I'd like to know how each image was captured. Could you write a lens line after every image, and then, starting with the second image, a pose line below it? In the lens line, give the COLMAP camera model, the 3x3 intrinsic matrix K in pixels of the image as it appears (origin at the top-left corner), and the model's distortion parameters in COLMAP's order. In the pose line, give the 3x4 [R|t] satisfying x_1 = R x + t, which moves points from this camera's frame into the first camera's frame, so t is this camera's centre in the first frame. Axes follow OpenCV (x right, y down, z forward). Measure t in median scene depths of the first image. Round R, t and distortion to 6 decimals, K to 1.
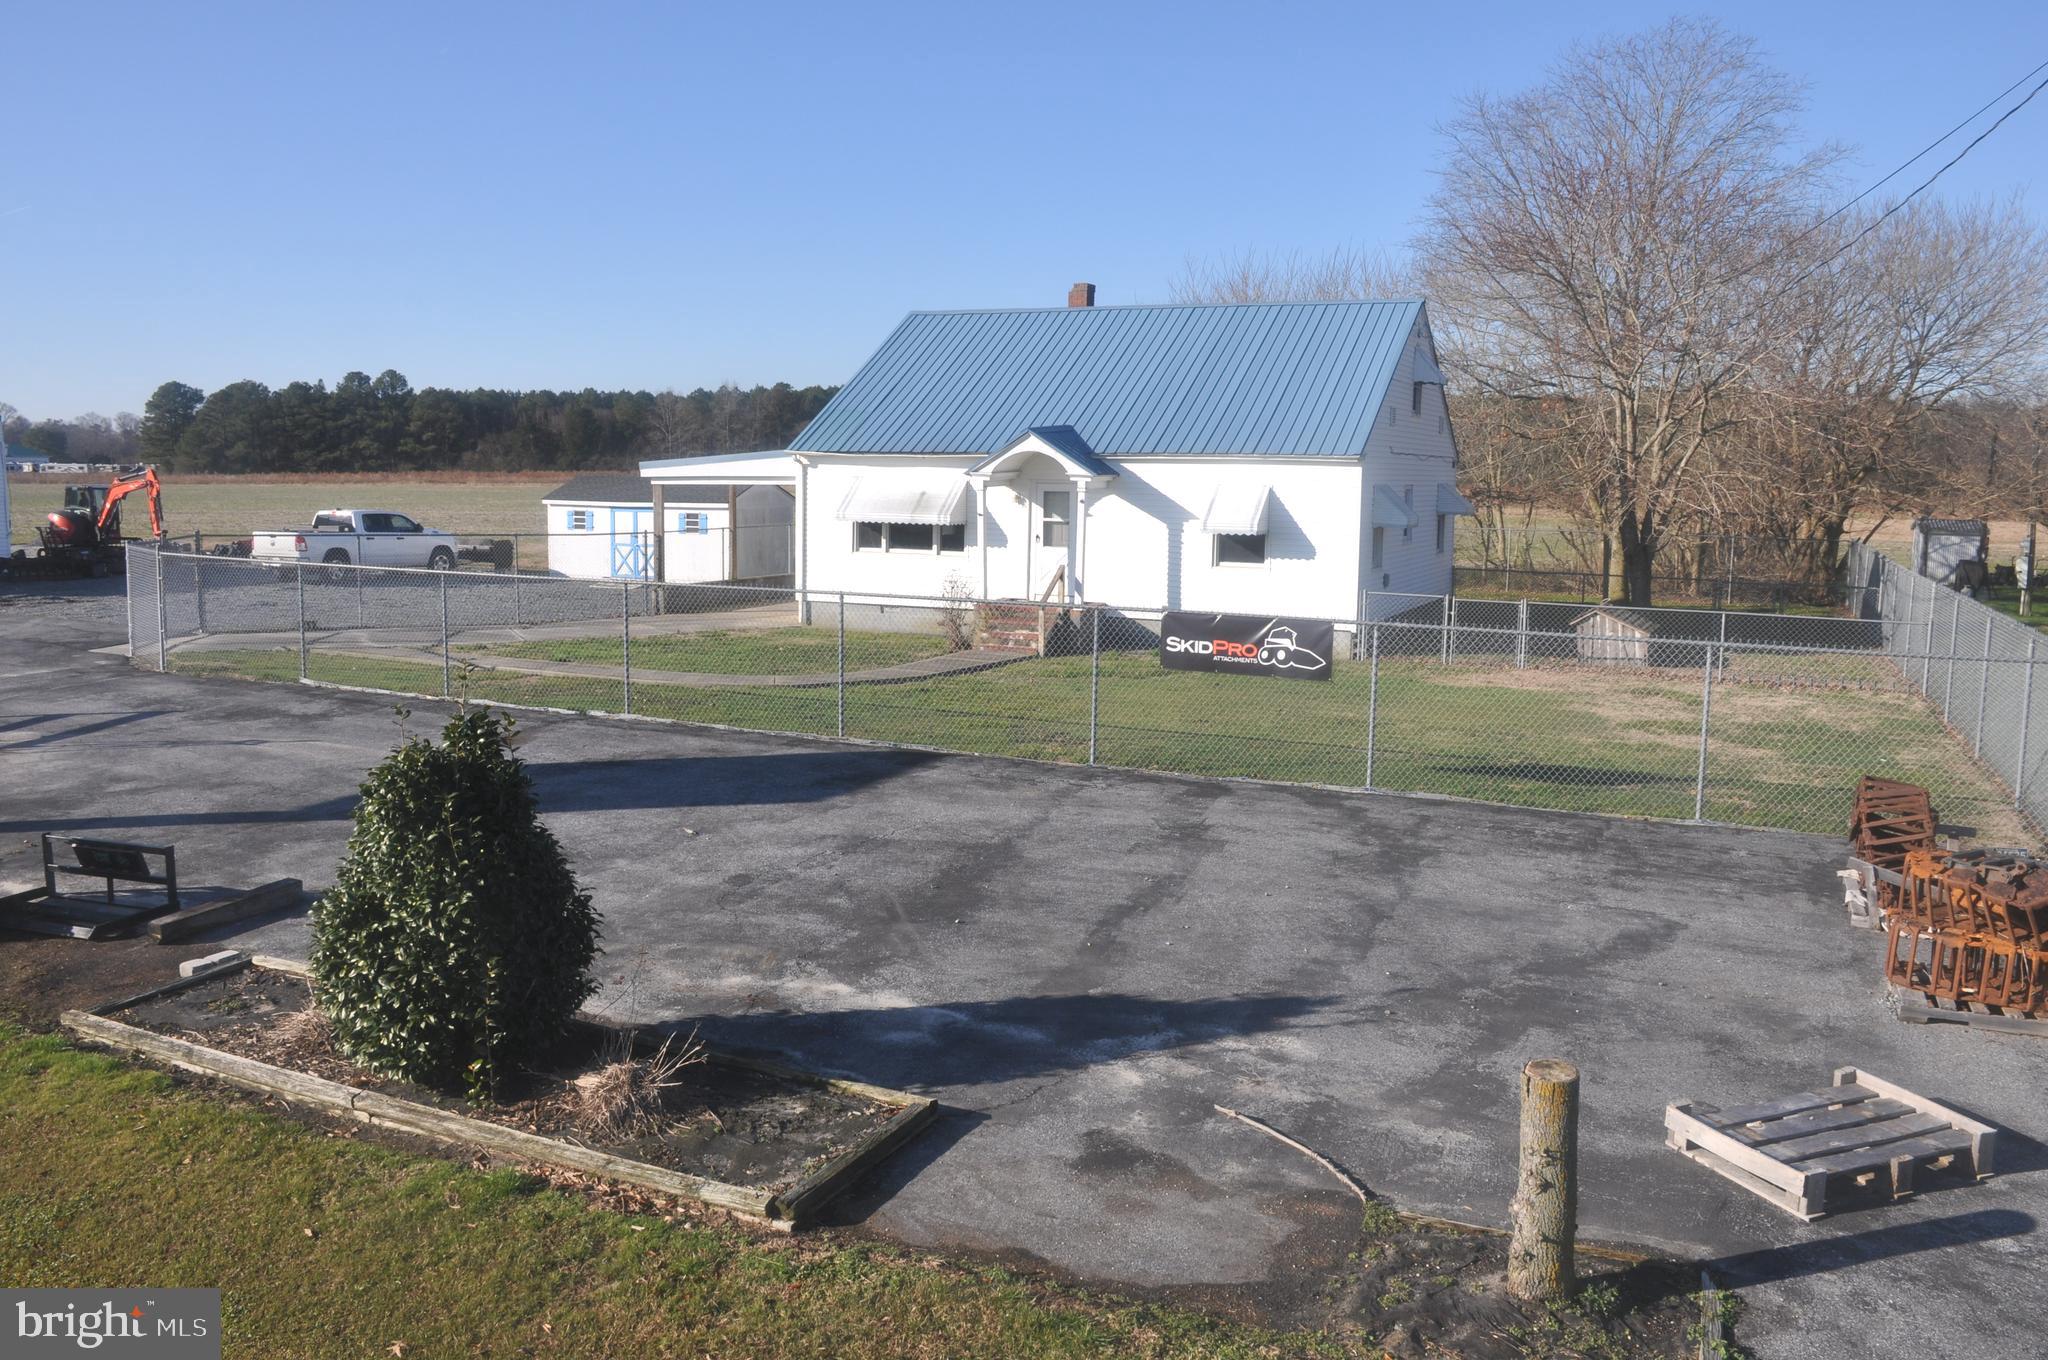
lens RADIAL K [[1610.6, 0, 1017.1], [0, 1610.6, 685.1], [0, 0, 1]] dist [-0.147275, 0.112370]
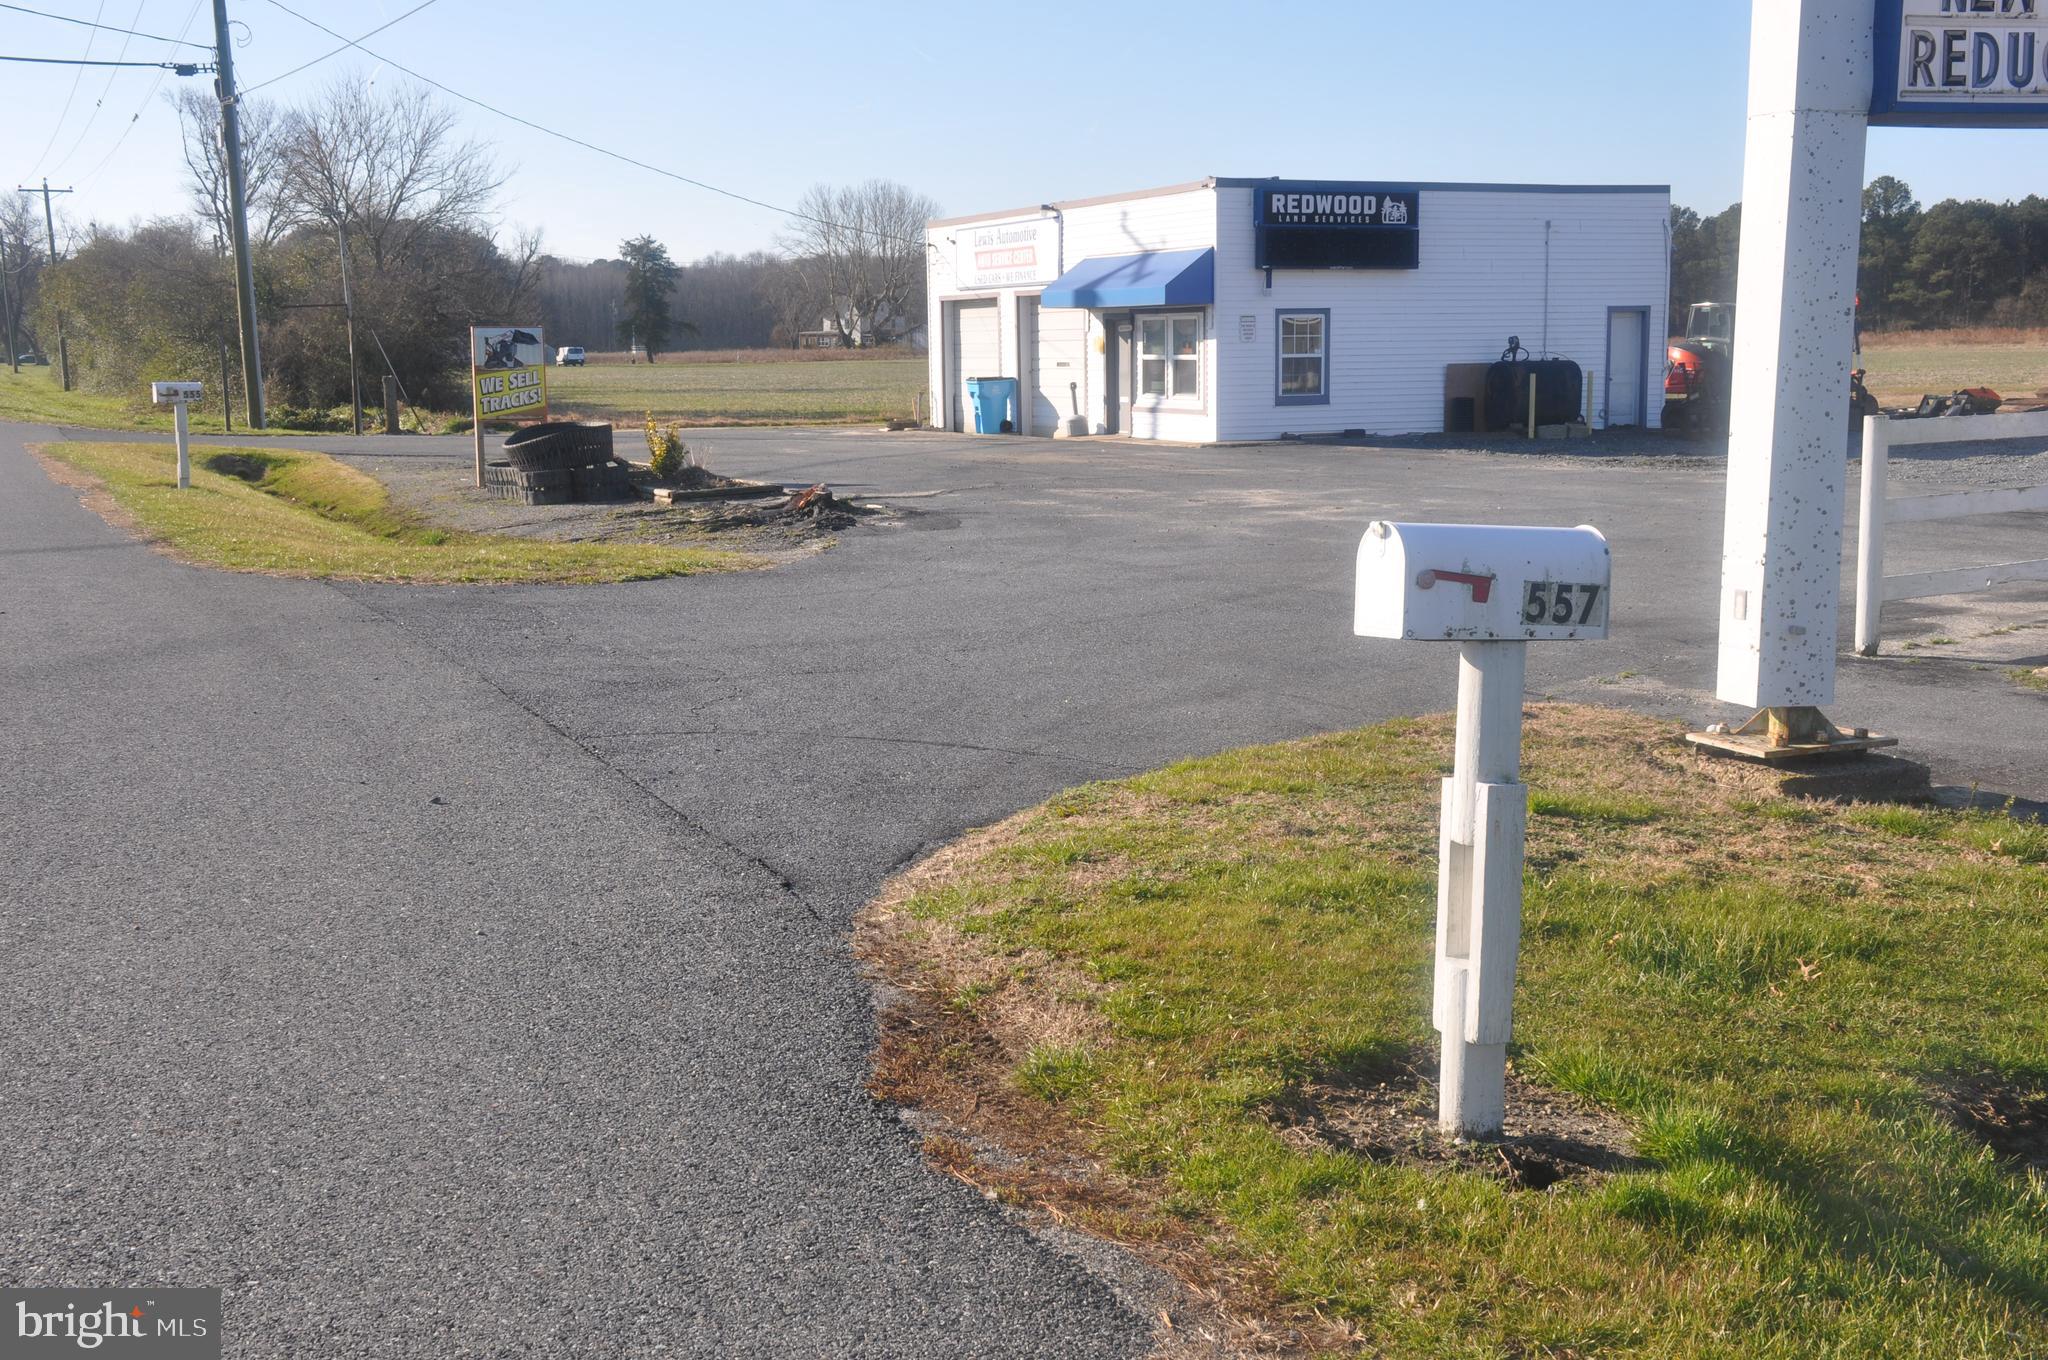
lens RADIAL K [[2319.6, 0, 1024.0], [0, 2319.6, 680.0], [0, 0, 1]] dist [0.014813, 0.267222]
pose [[0.763977, 0.072065, -0.641206, -0.615334], [-0.065807, 0.997264, 0.033674, 0.050153], [0.641879, 0.016470, 0.766629, 0.202126]]
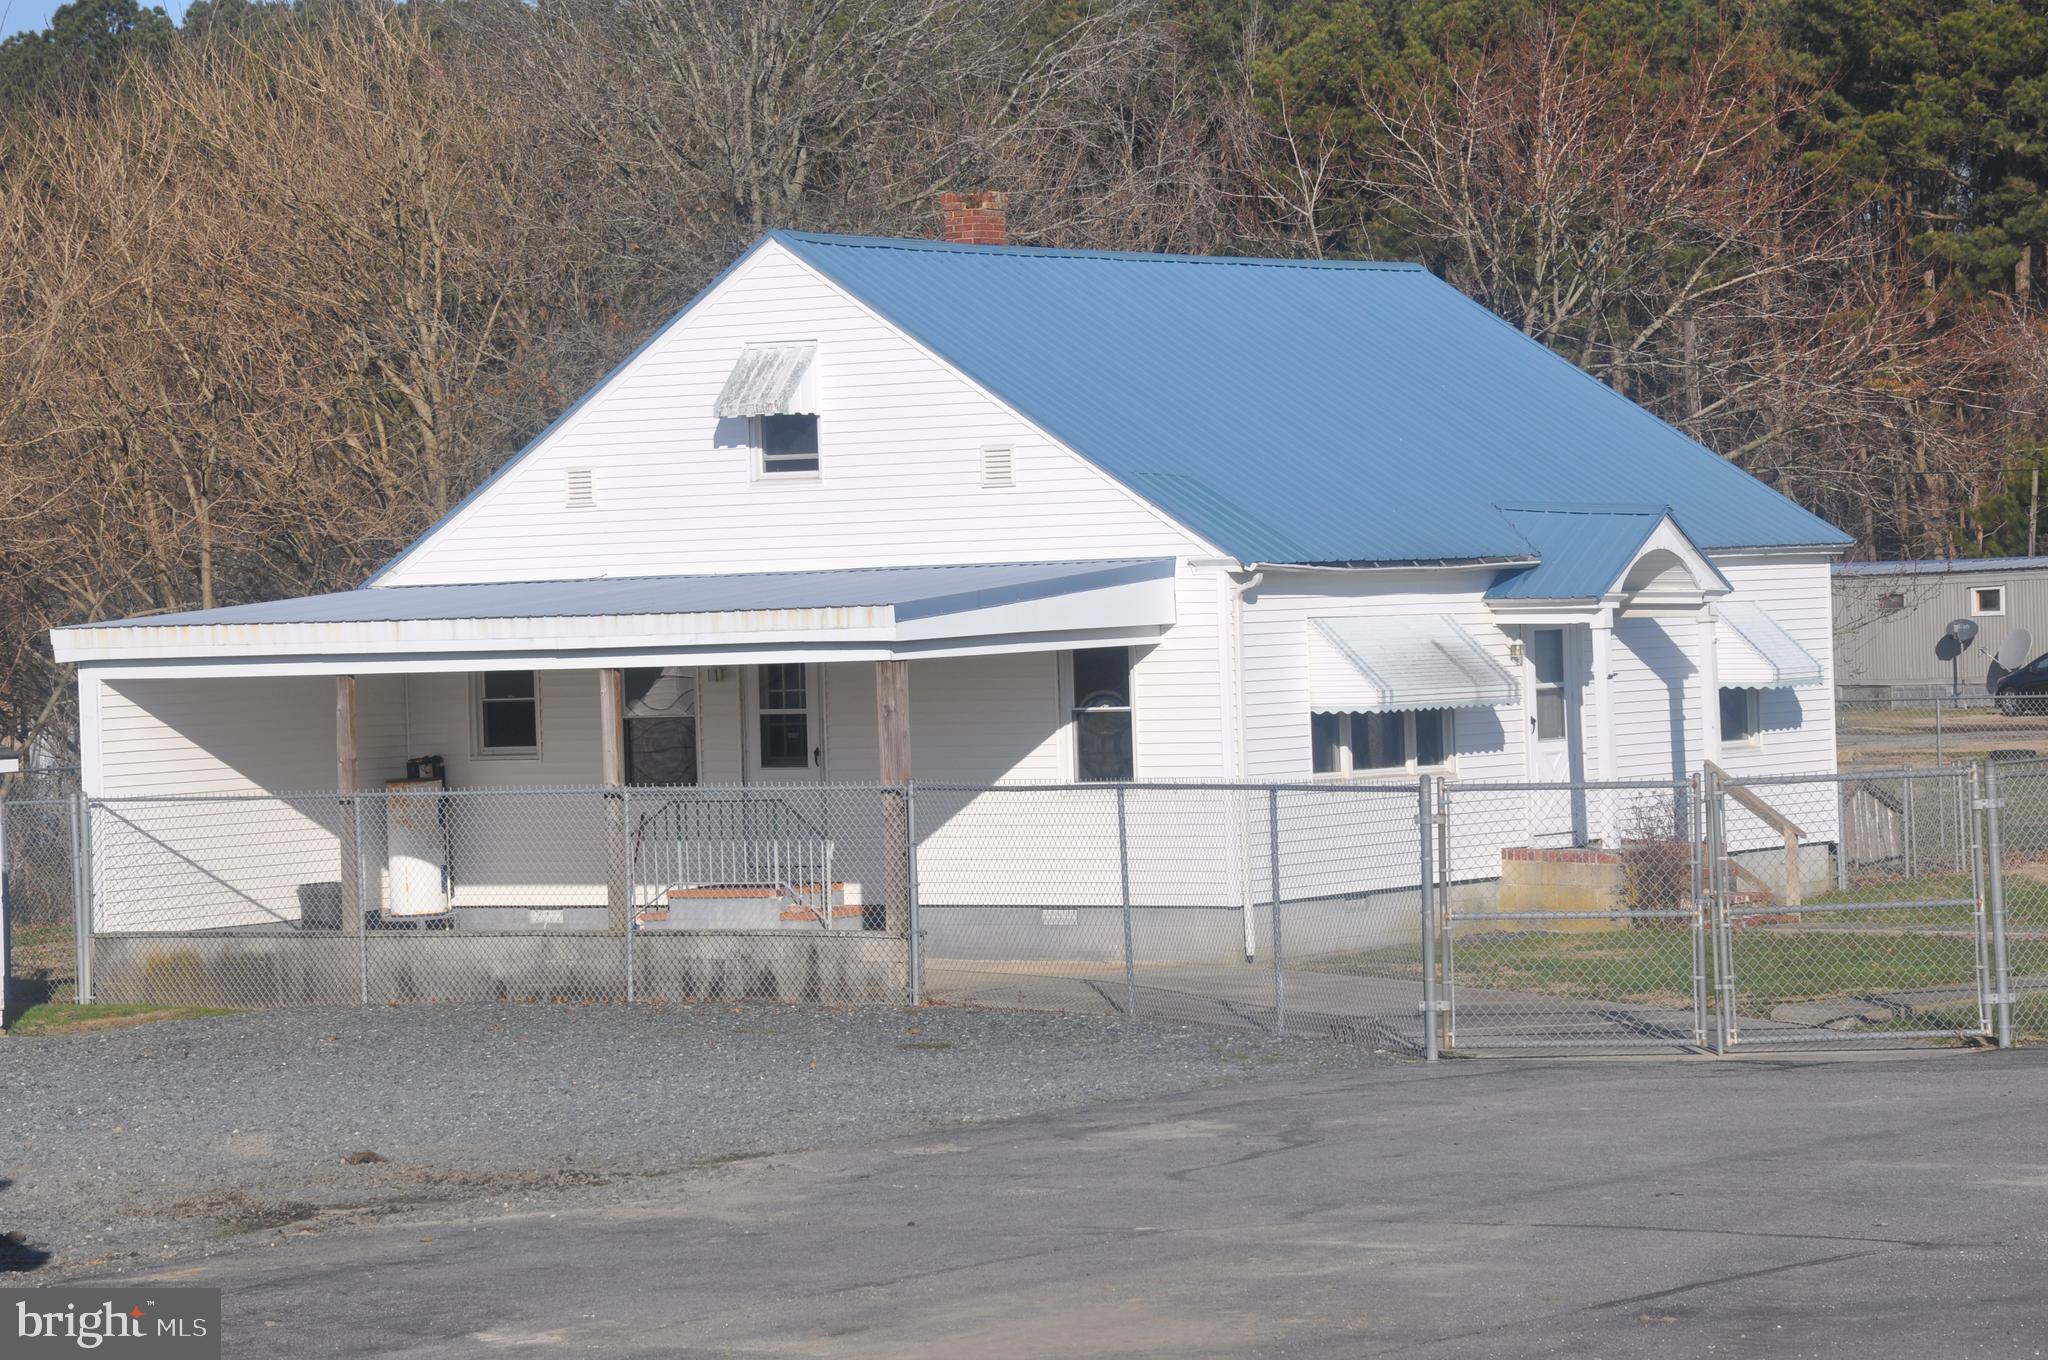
lens RADIAL K [[6114.9, 0, 1024.0], [0, 6114.9, 680.0], [0, 0, 1]] dist [1.030077, 0.413686]
pose [[0.156529, -0.031355, 0.987176, -3.708905], [0.168956, 0.985613, 0.004516, -0.272873], [-0.973115, 0.166082, 0.159575, 1.638531]]
